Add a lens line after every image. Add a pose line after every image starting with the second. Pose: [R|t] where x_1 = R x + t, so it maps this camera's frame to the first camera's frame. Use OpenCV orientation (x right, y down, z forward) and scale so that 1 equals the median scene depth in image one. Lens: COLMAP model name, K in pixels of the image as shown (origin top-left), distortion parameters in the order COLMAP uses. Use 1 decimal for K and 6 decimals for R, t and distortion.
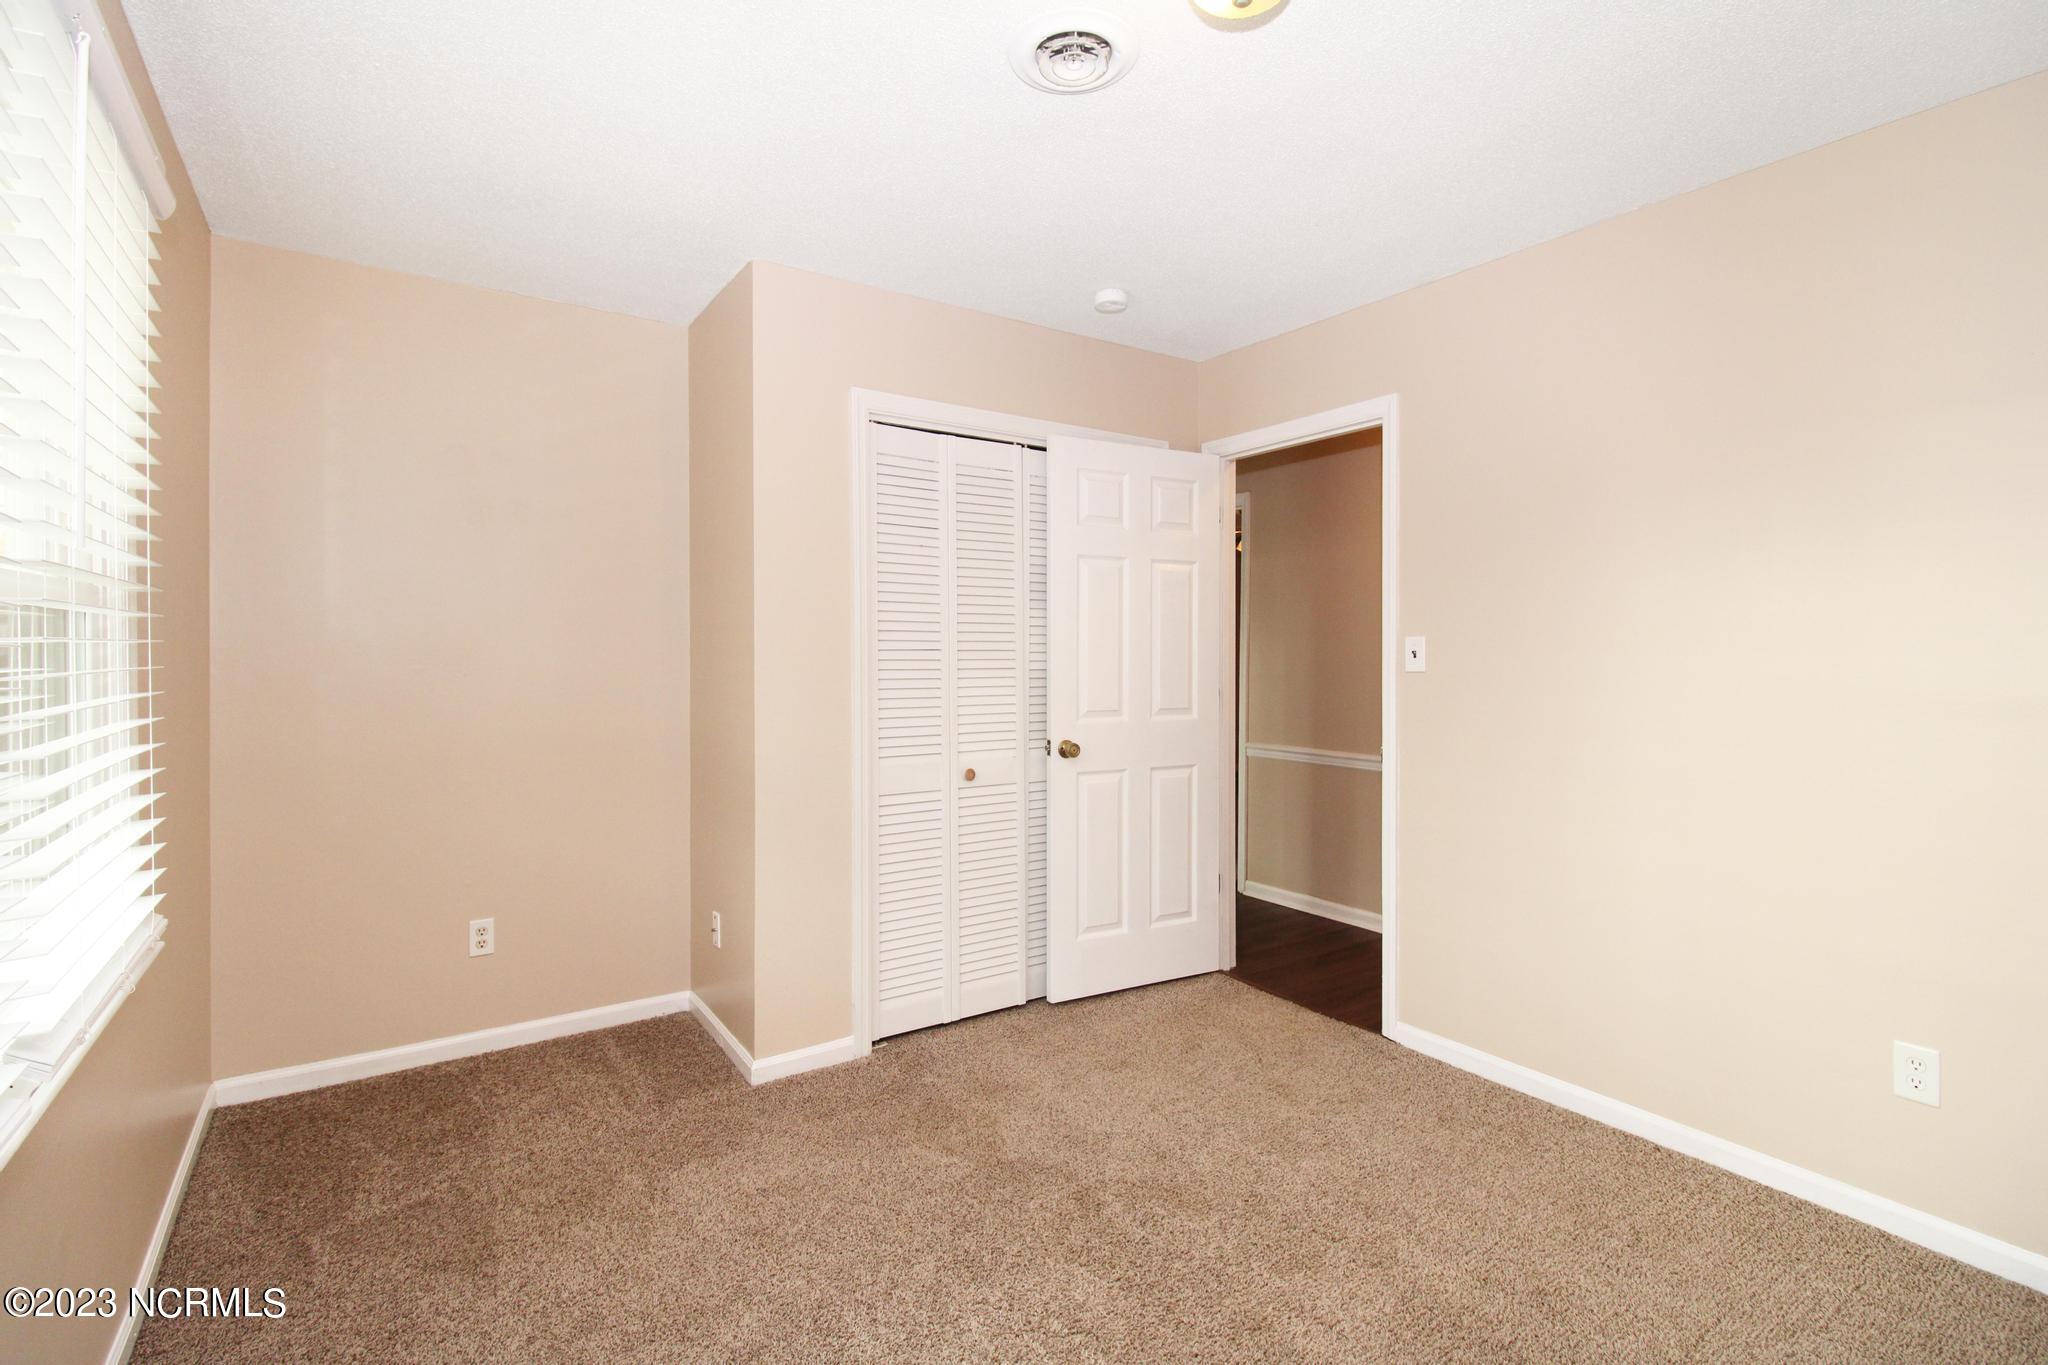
lens RADIAL K [[966.4, 0, 1032.4], [0, 966.4, 652.0], [0, 0, 1]] dist [0.039767, -0.019432]
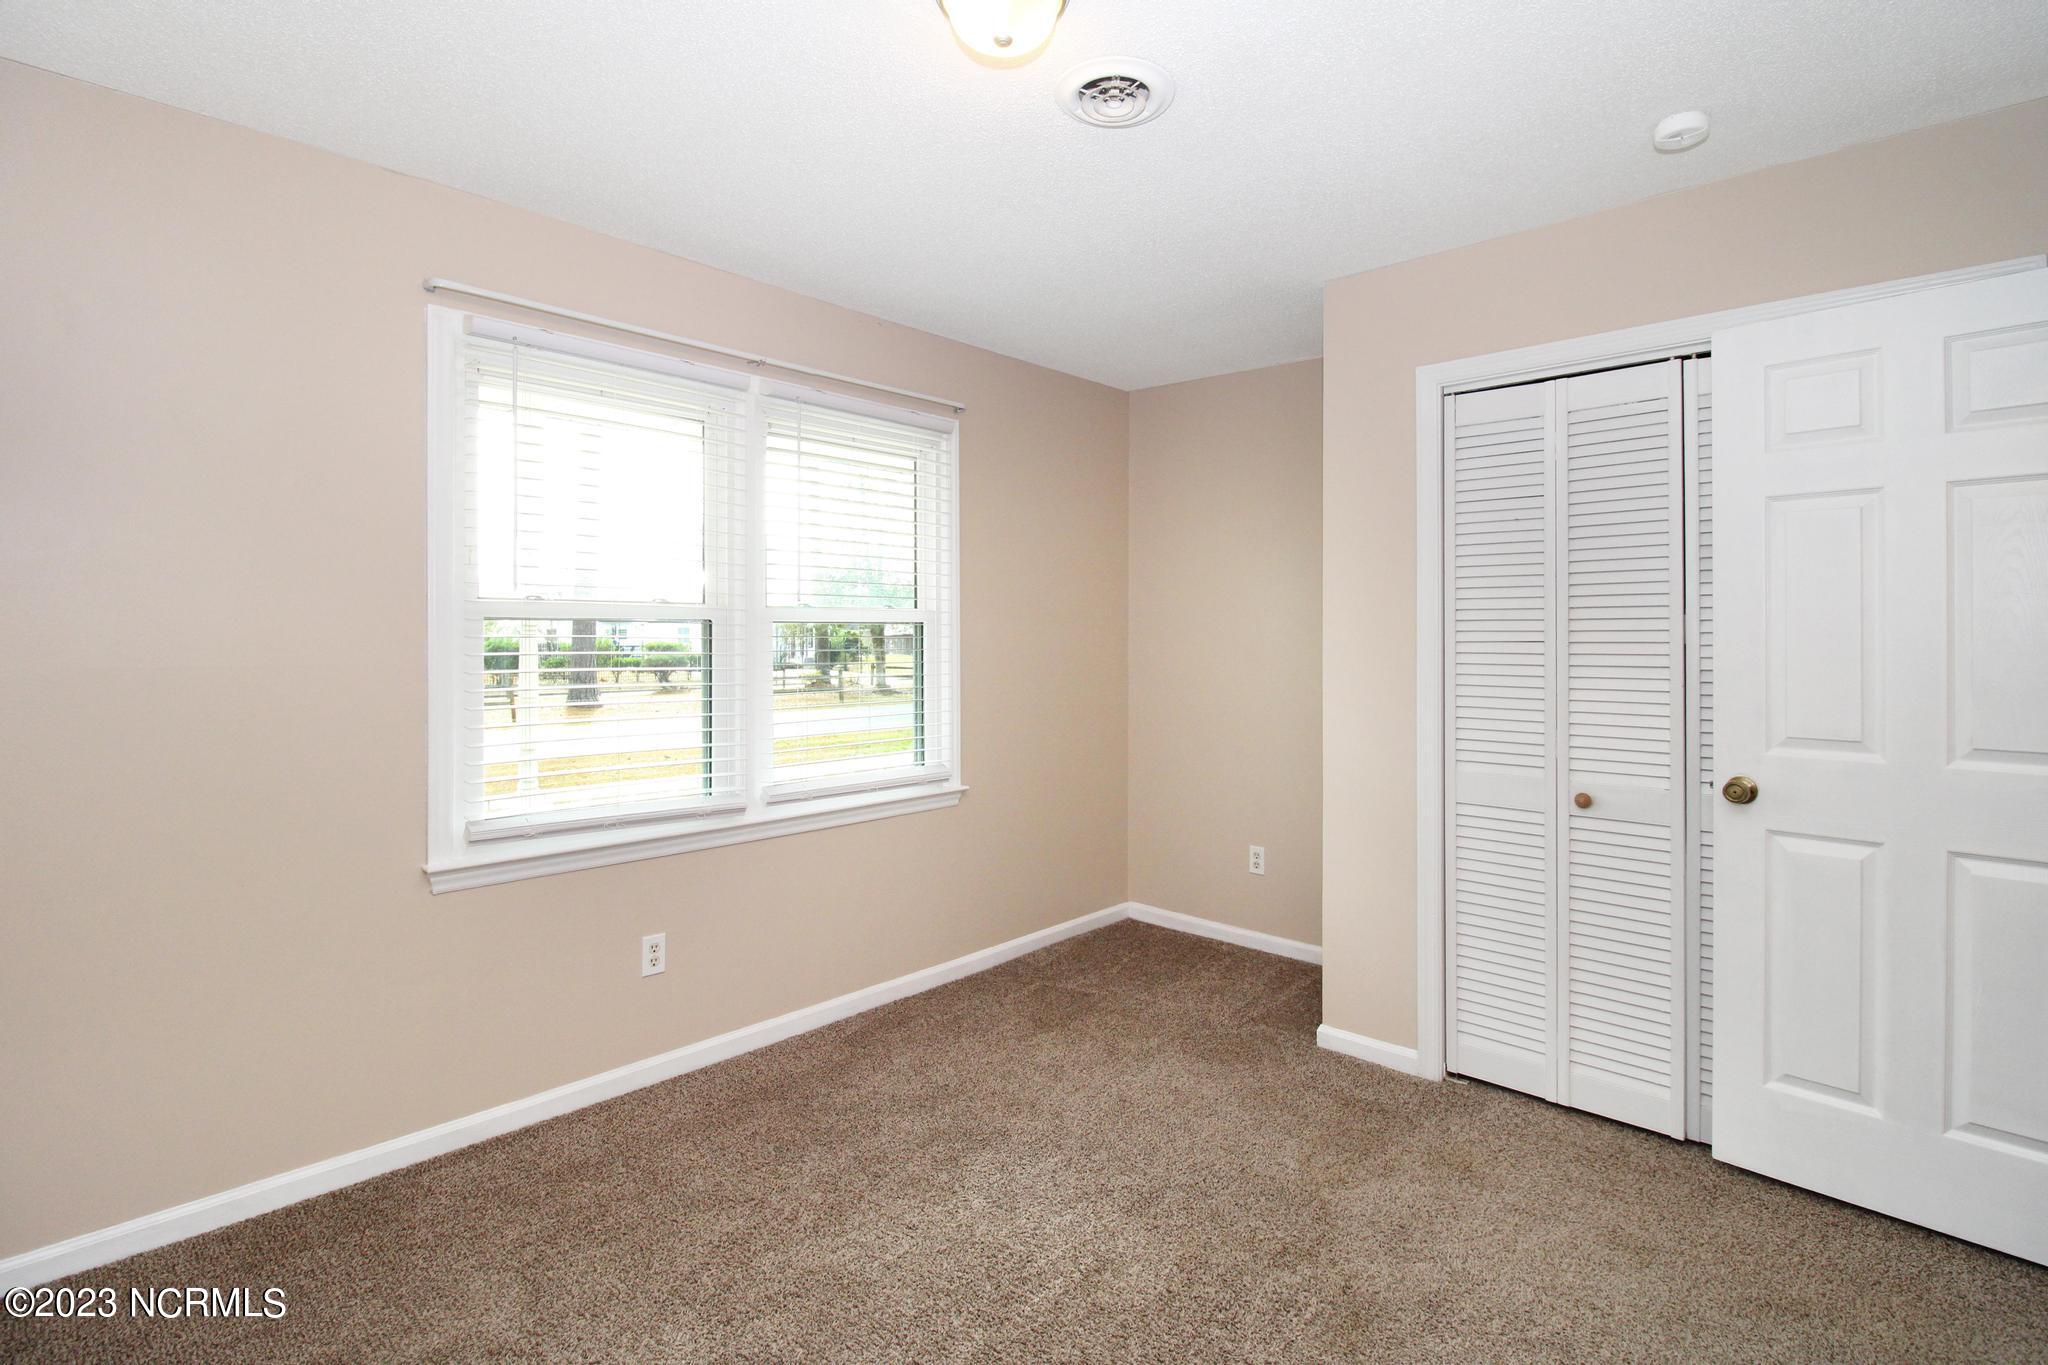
lens RADIAL K [[979.1, 0, 1051.1], [0, 979.1, 610.9], [0, 0, 1]] dist [0.041320, -0.031809]
pose [[0.231293, -0.030723, -0.972399, 0.632910], [-0.001527, 0.999489, -0.031942, -0.000966], [0.972883, 0.008873, 0.231127, 0.399451]]
